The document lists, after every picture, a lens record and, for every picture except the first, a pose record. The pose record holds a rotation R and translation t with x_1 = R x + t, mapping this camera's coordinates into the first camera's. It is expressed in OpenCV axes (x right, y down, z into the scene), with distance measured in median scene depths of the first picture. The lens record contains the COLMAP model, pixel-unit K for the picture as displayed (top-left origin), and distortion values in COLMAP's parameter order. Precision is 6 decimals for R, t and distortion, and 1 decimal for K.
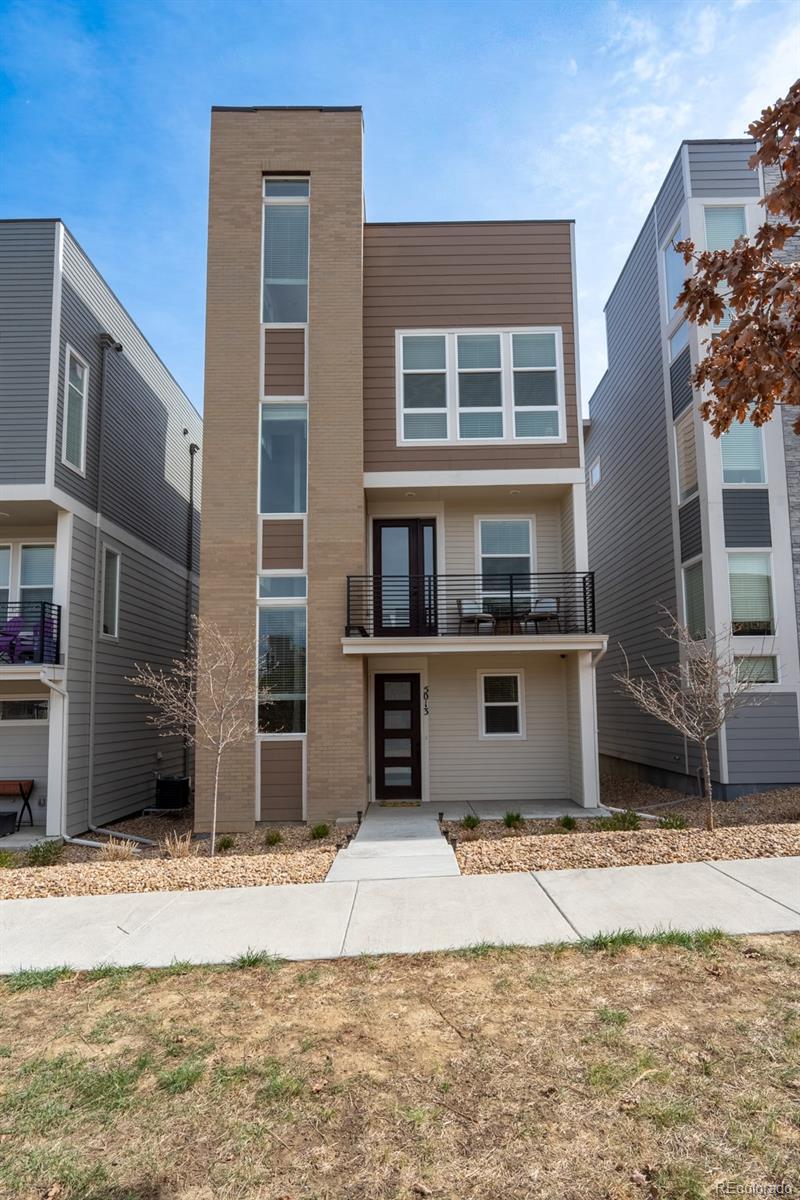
lens RADIAL K [[903.9, 0, 400.0], [0, 903.9, 600.0], [0, 0, 1]] dist [0.010374, 0.003358]
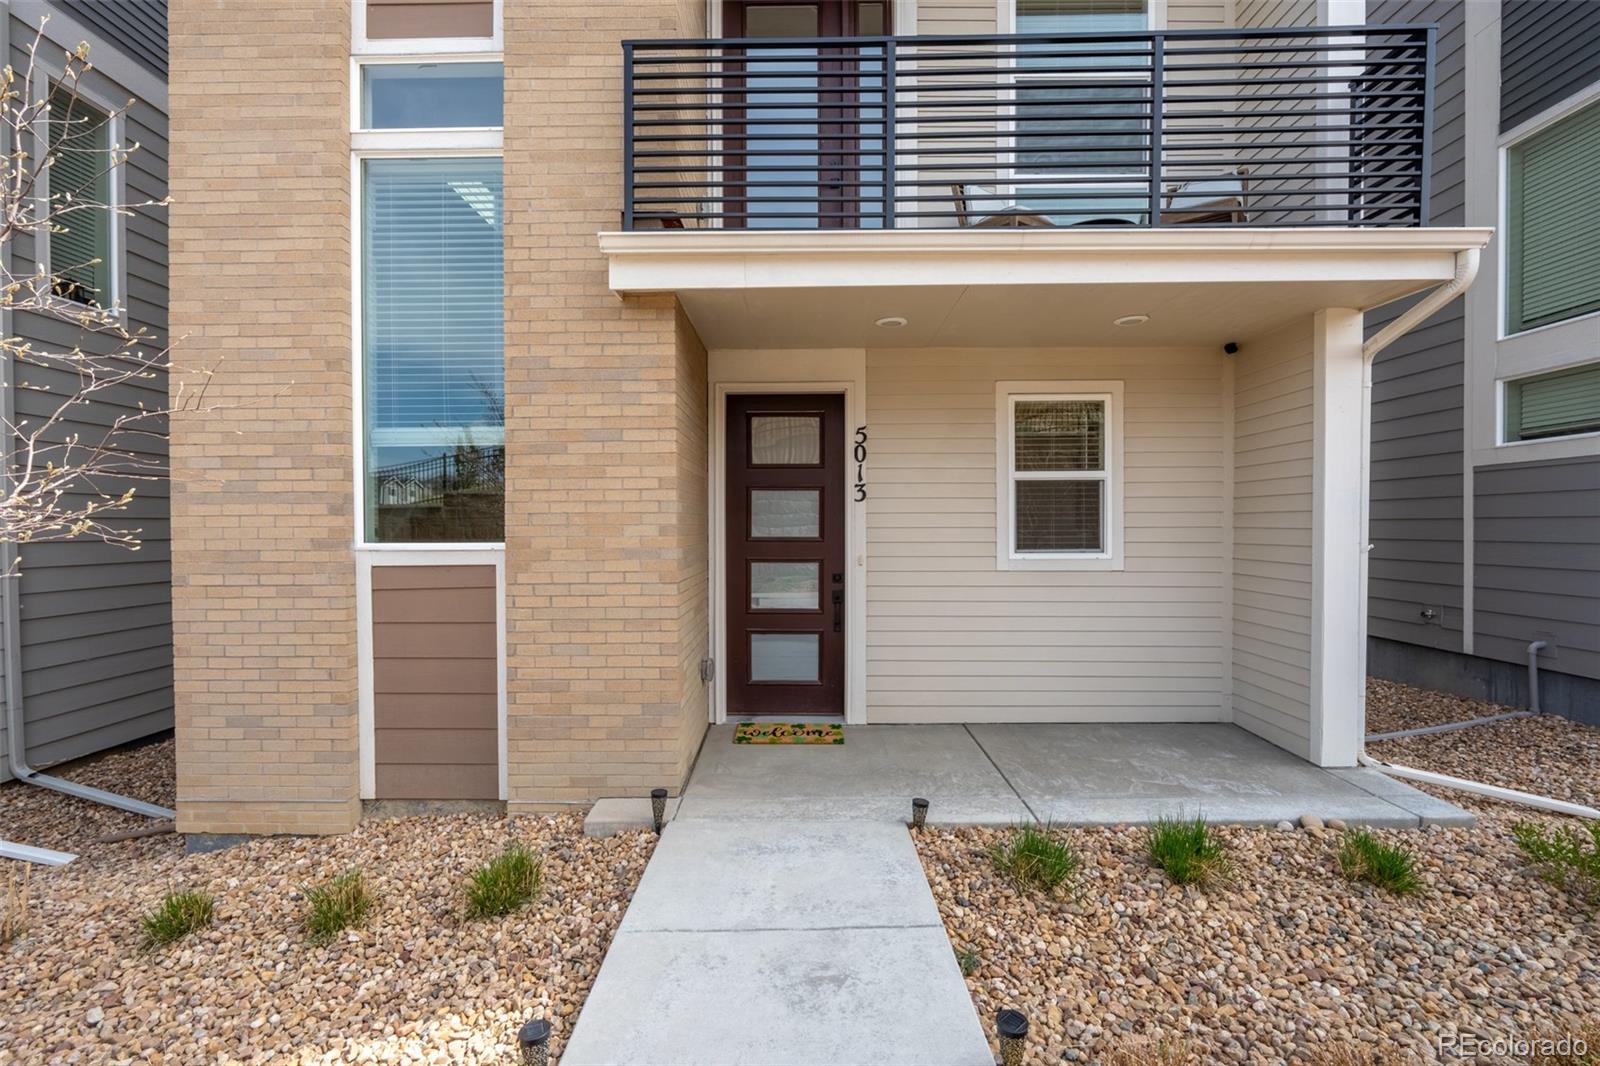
lens RADIAL K [[710.7, 0, 791.0], [0, 710.7, 533.0], [0, 0, 1]] dist [-0.008701, 0.000978]
pose [[0.999947, 0.009596, -0.003786, 0.001063], [-0.009118, 0.993811, 0.110710, 0.111301], [0.004825, -0.110670, 0.993845, 0.726829]]
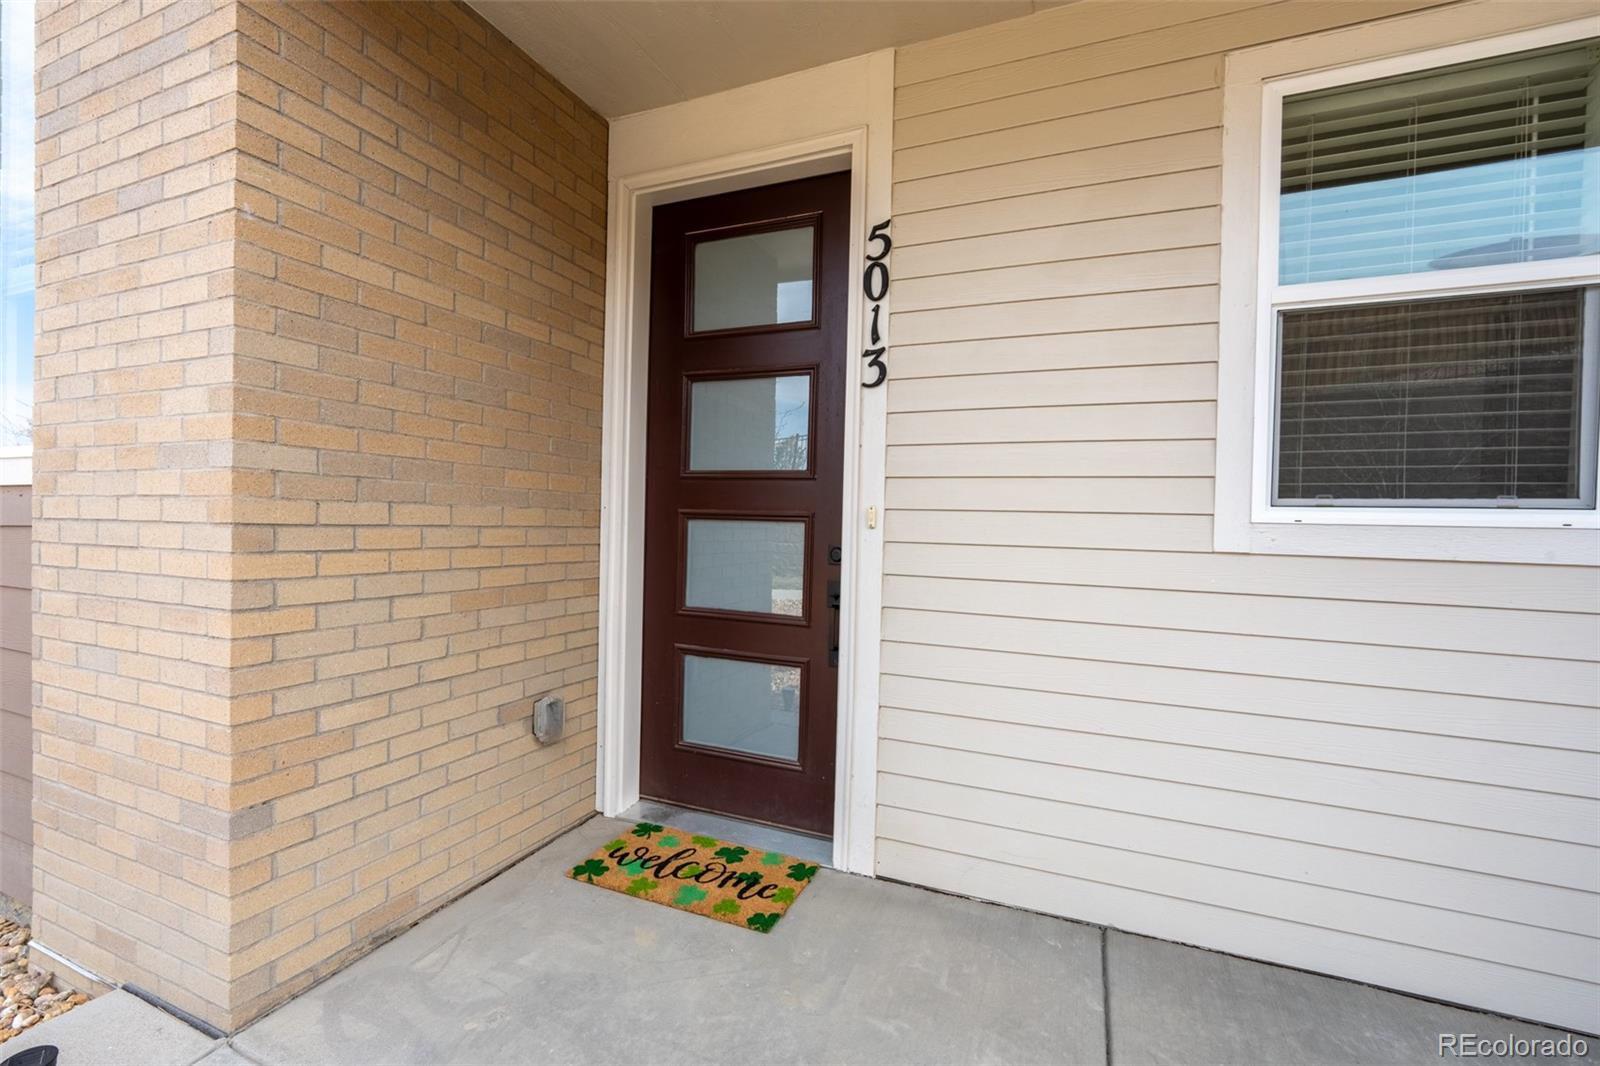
lens RADIAL K [[710.7, 0, 791.0], [0, 710.7, 533.0], [0, 0, 1]] dist [-0.008701, 0.000978]
pose [[0.919455, 0.040720, -0.391081, 0.070841], [0.003580, 0.993715, 0.111886, 0.144347], [0.393179, -0.104274, 0.913530, 0.897608]]
